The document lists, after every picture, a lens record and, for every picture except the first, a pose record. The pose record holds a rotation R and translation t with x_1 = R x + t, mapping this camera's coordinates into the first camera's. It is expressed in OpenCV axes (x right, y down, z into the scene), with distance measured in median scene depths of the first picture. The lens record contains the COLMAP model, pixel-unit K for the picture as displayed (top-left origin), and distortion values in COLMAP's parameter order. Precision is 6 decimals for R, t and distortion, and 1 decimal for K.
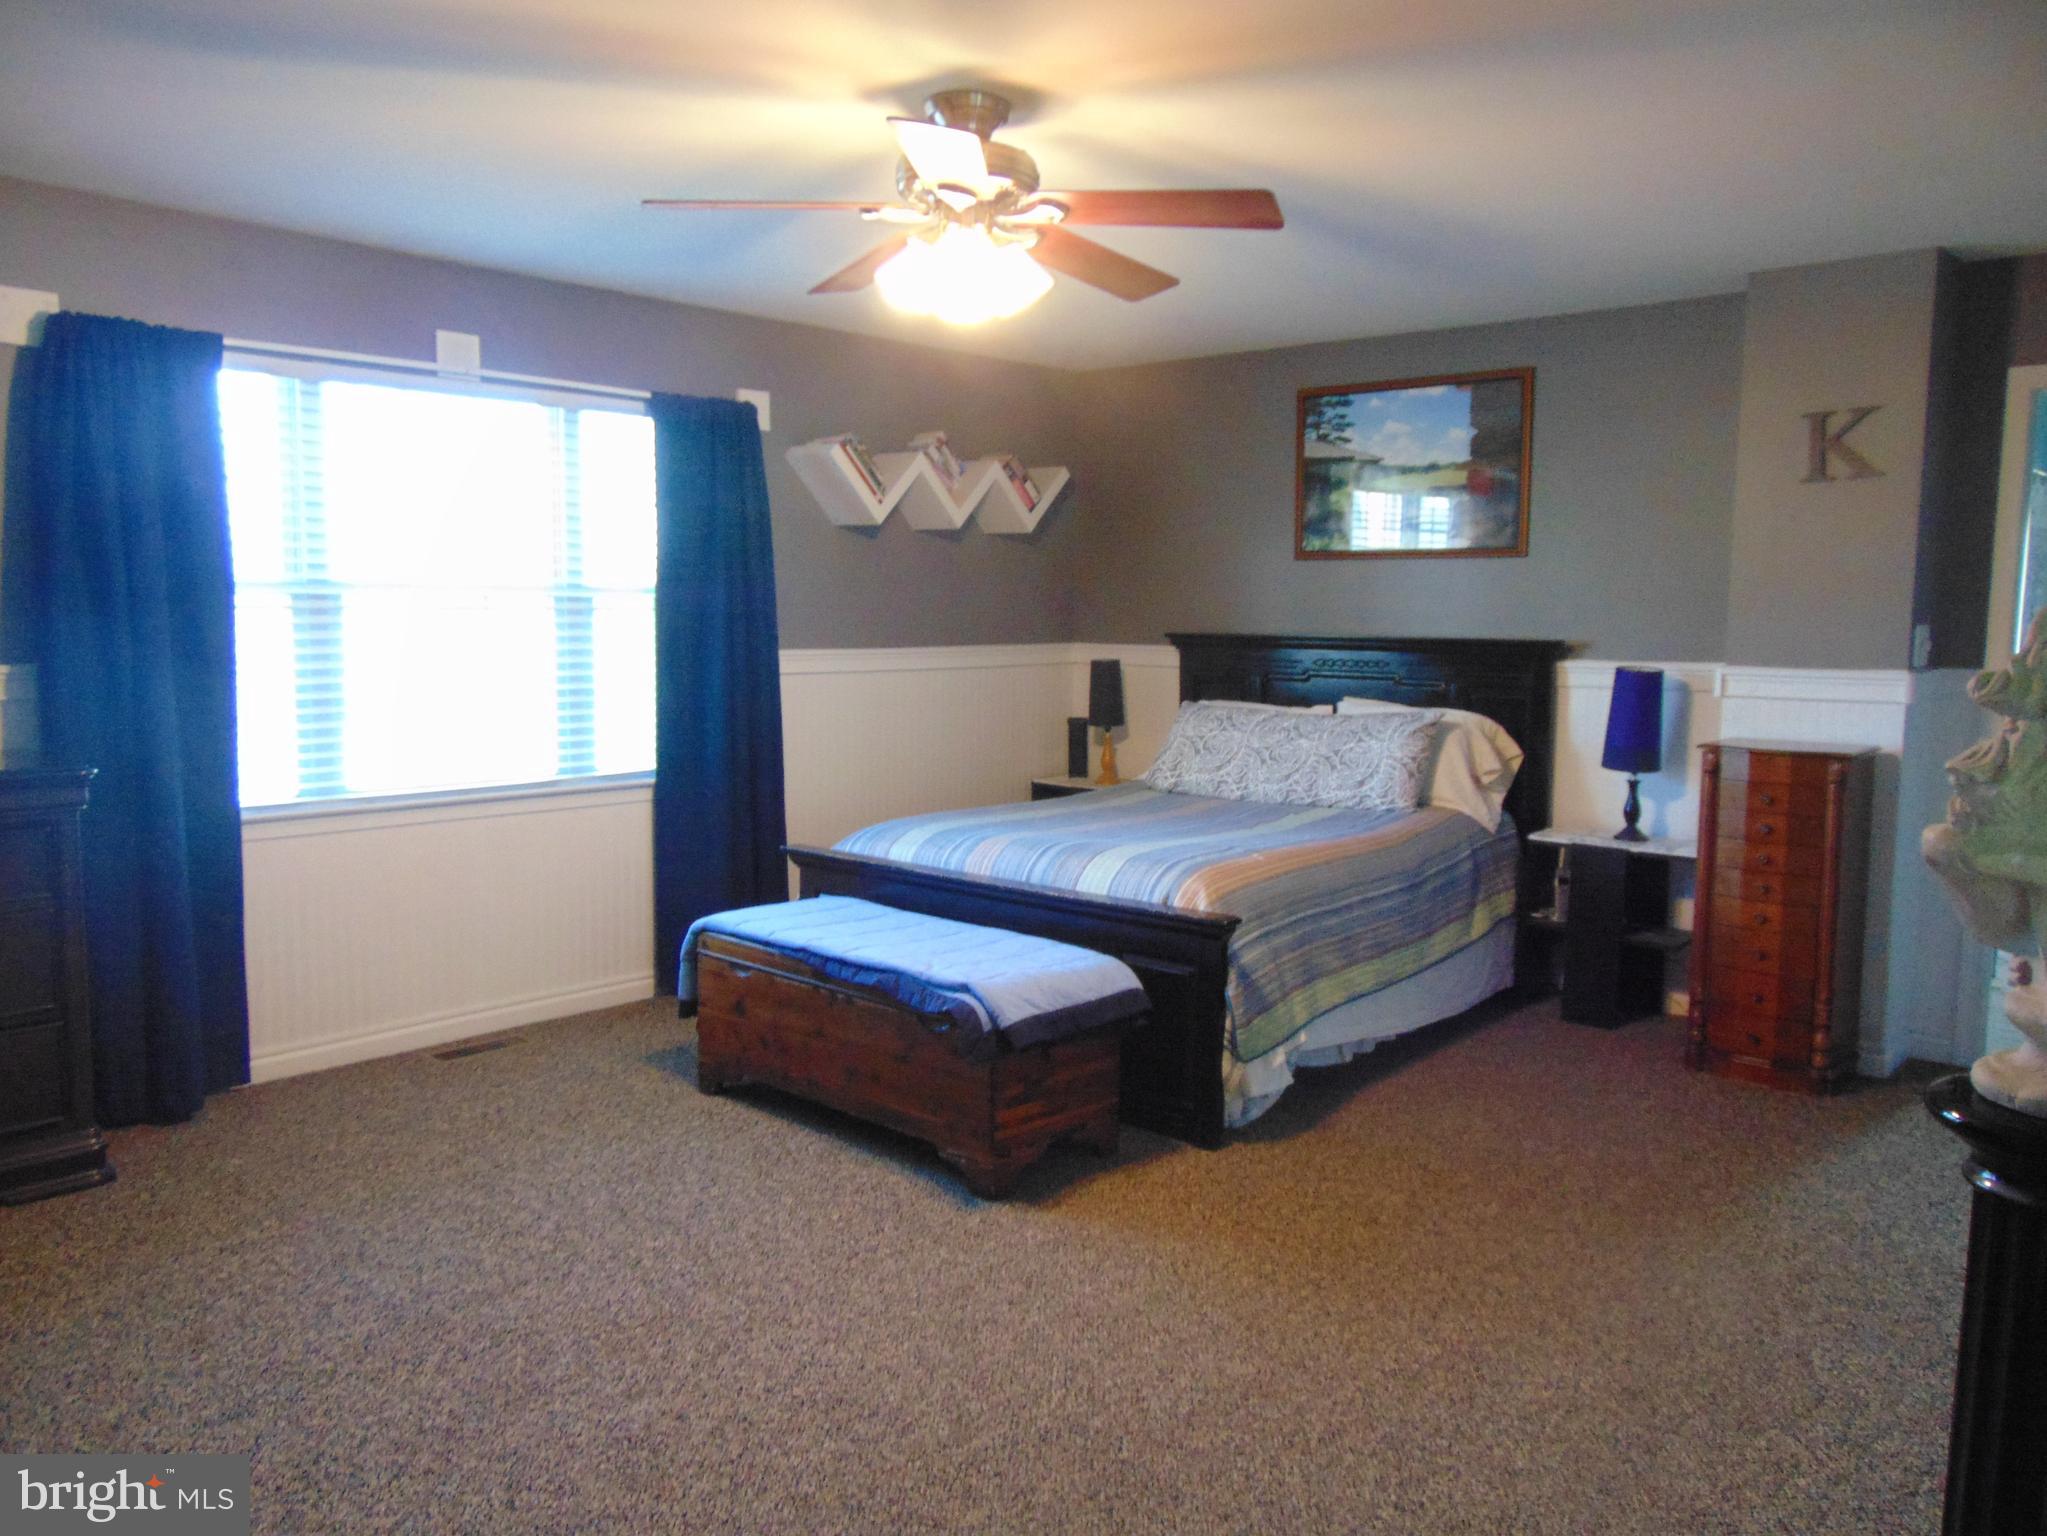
lens RADIAL K [[1532.1, 0, 1015.5], [0, 1532.1, 766.8], [0, 0, 1]] dist [-0.008746, 0.027135]
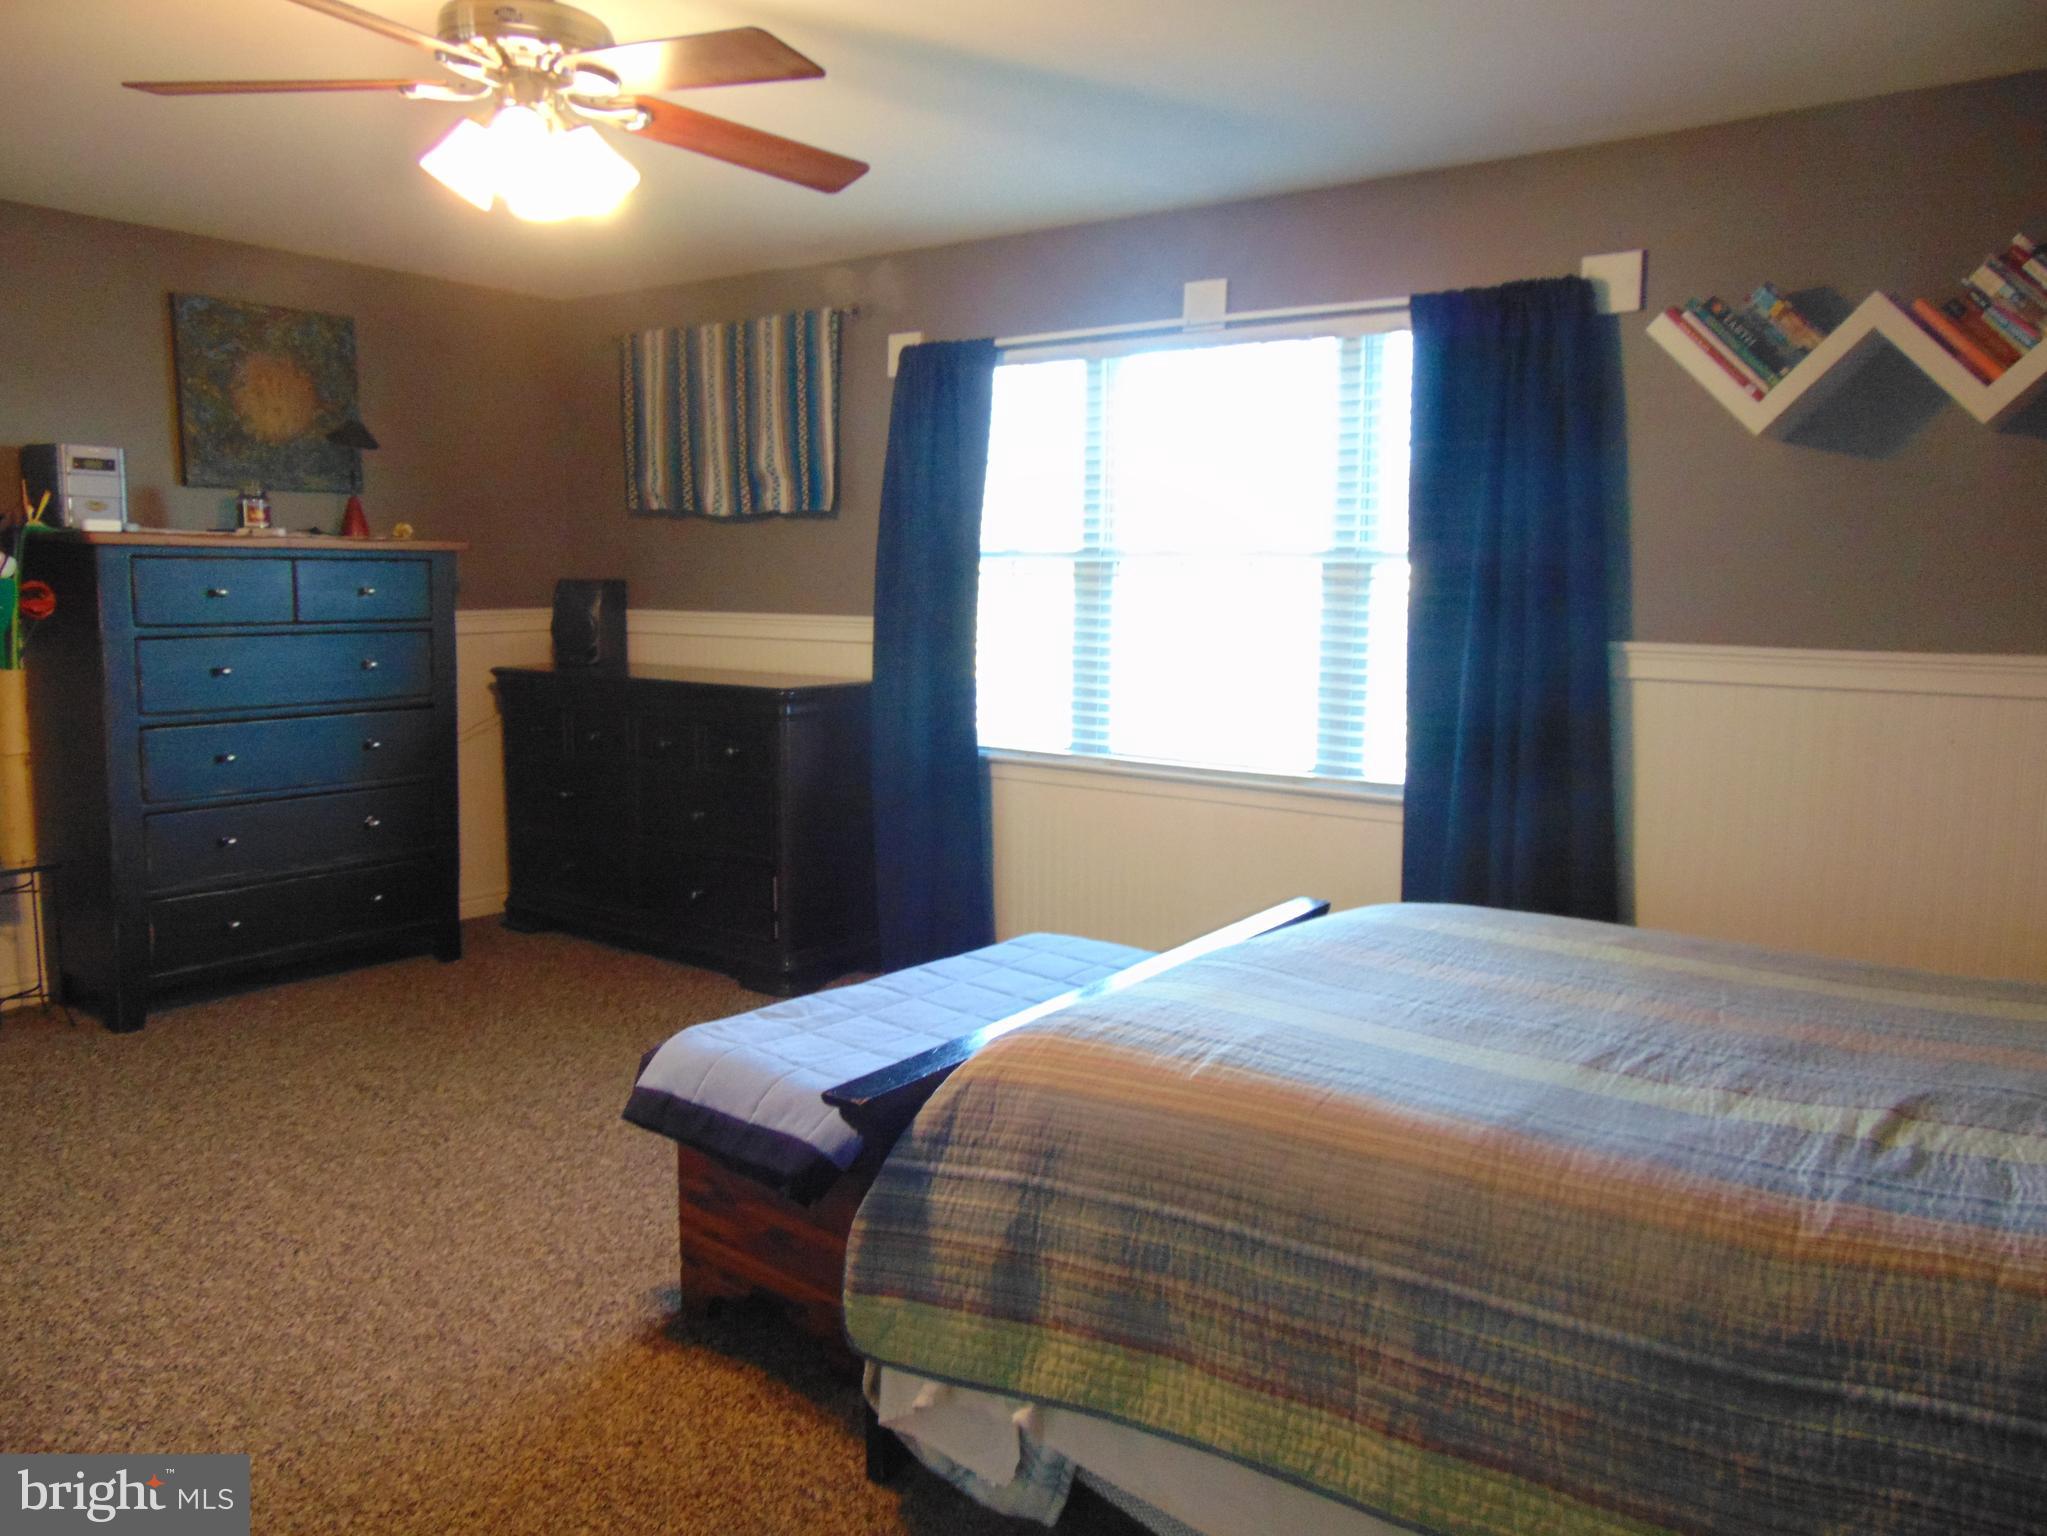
lens RADIAL K [[1532.1, 0, 1006.9], [0, 1532.1, 763.7], [0, 0, 1]] dist [-0.008746, 0.027135]
pose [[0.092275, 0.117901, -0.988729, 0.529413], [-0.111566, 0.987937, 0.107394, -0.071677], [0.989464, 0.100398, 0.104316, 0.736286]]
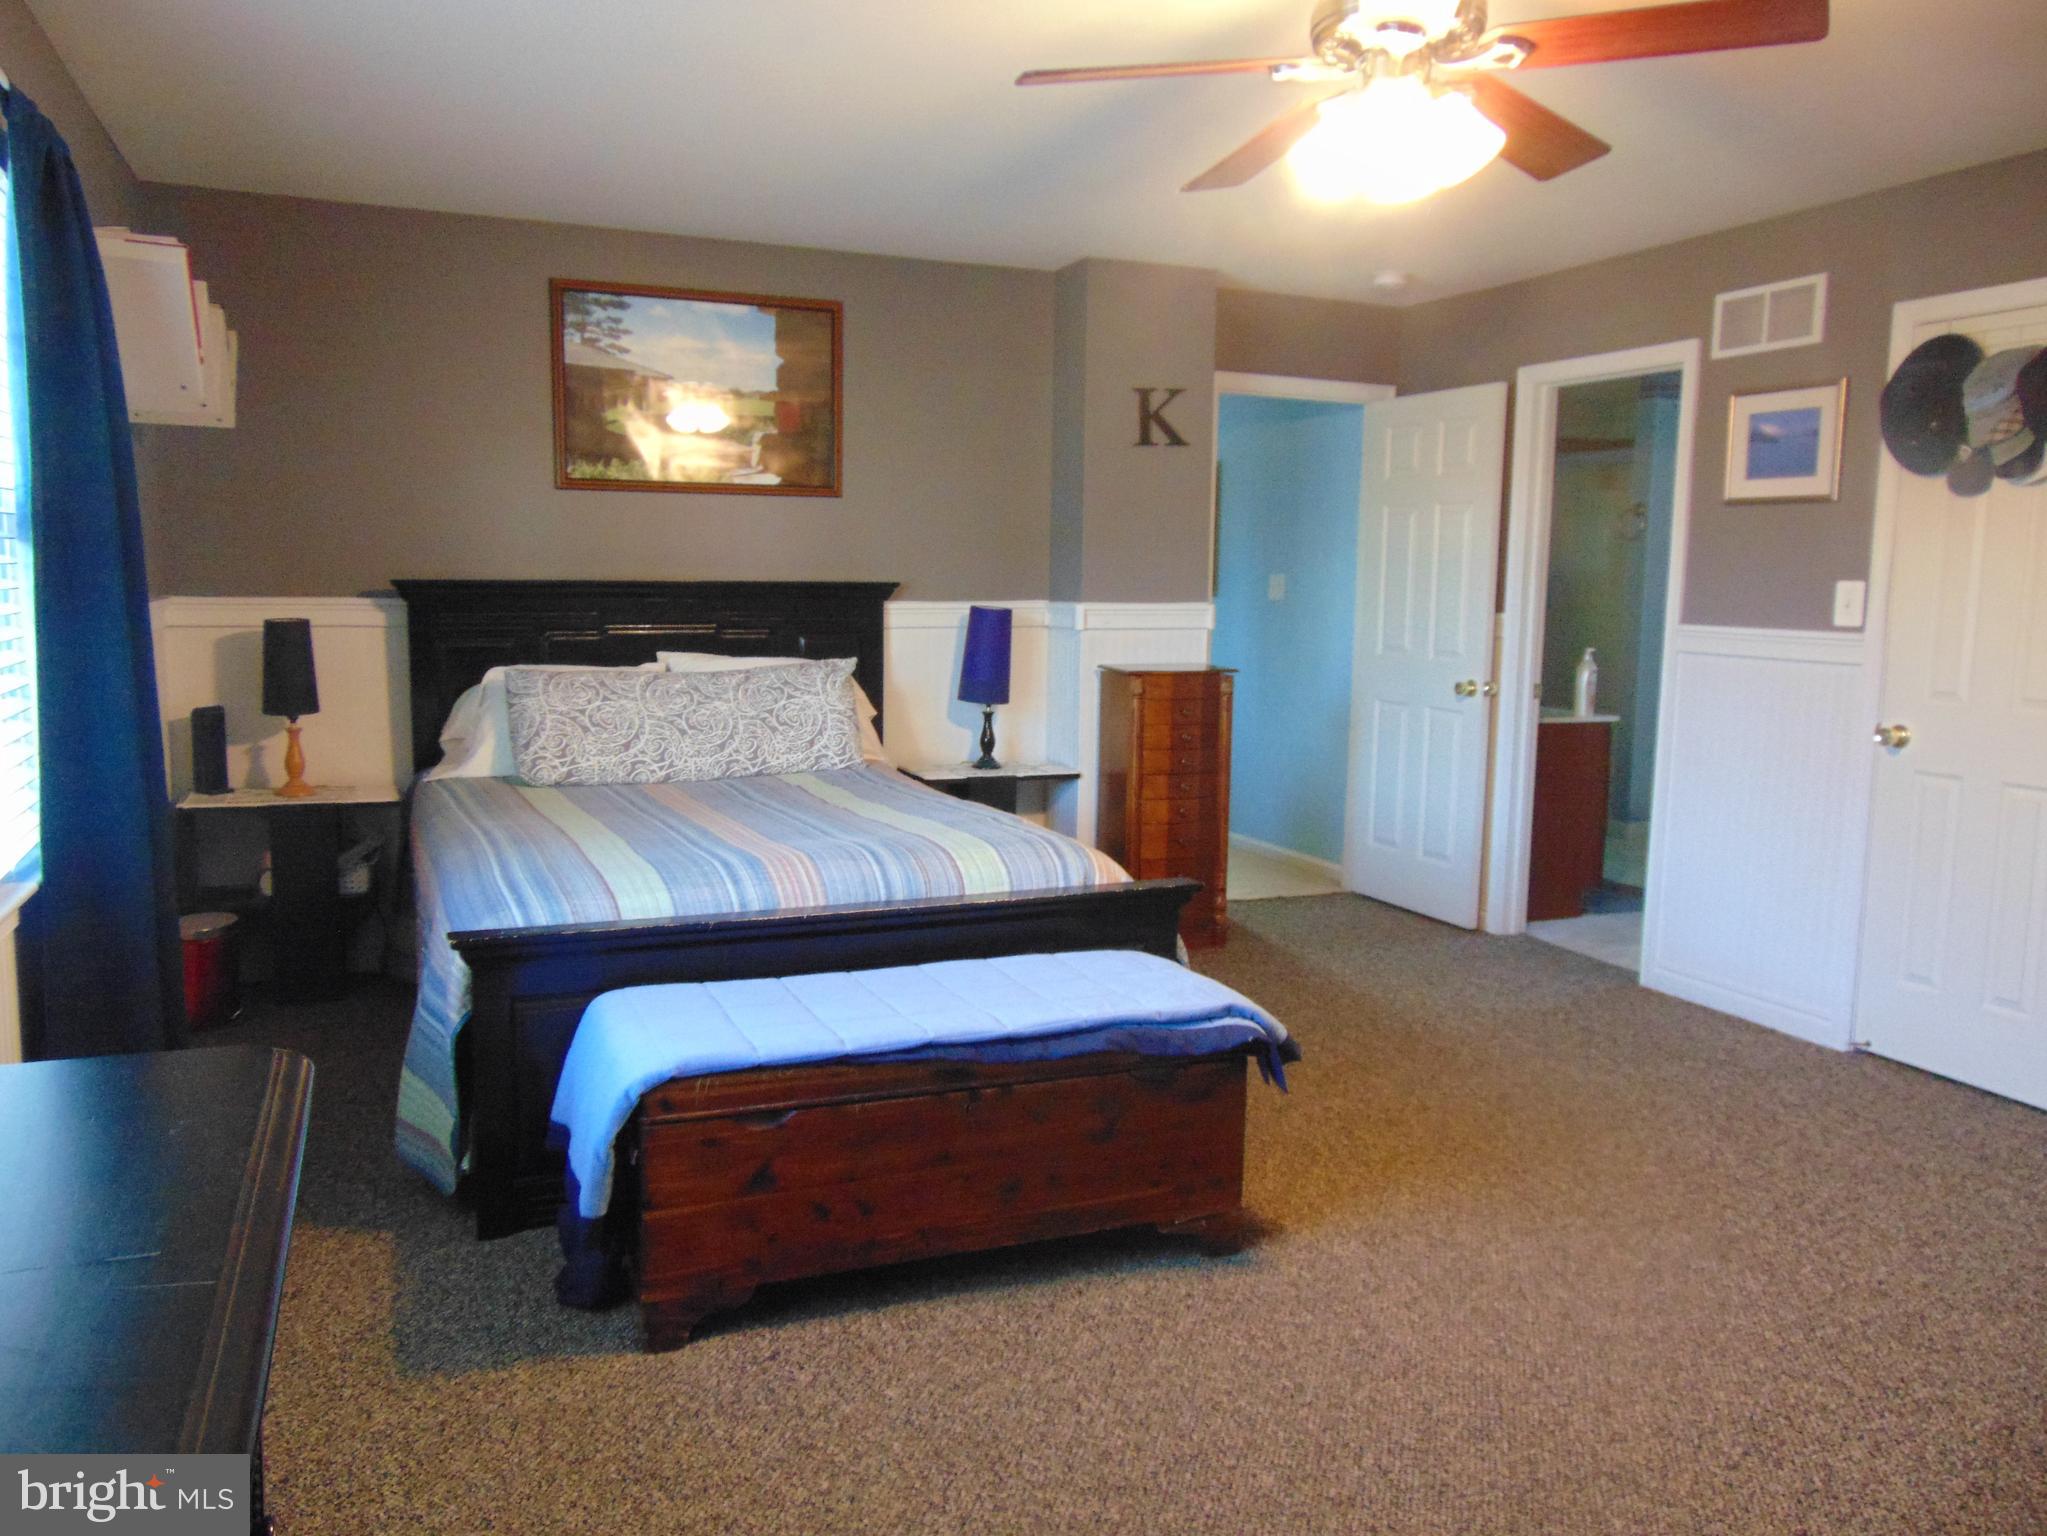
lens RADIAL K [[1532.1, 0, 1030.9], [0, 1532.1, 768.8], [0, 0, 1]] dist [-0.008746, 0.027135]
pose [[0.430185, -0.120696, 0.894636, -0.548098], [0.086553, 0.991971, 0.092209, -0.047759], [-0.898582, 0.037766, 0.437178, 0.501359]]
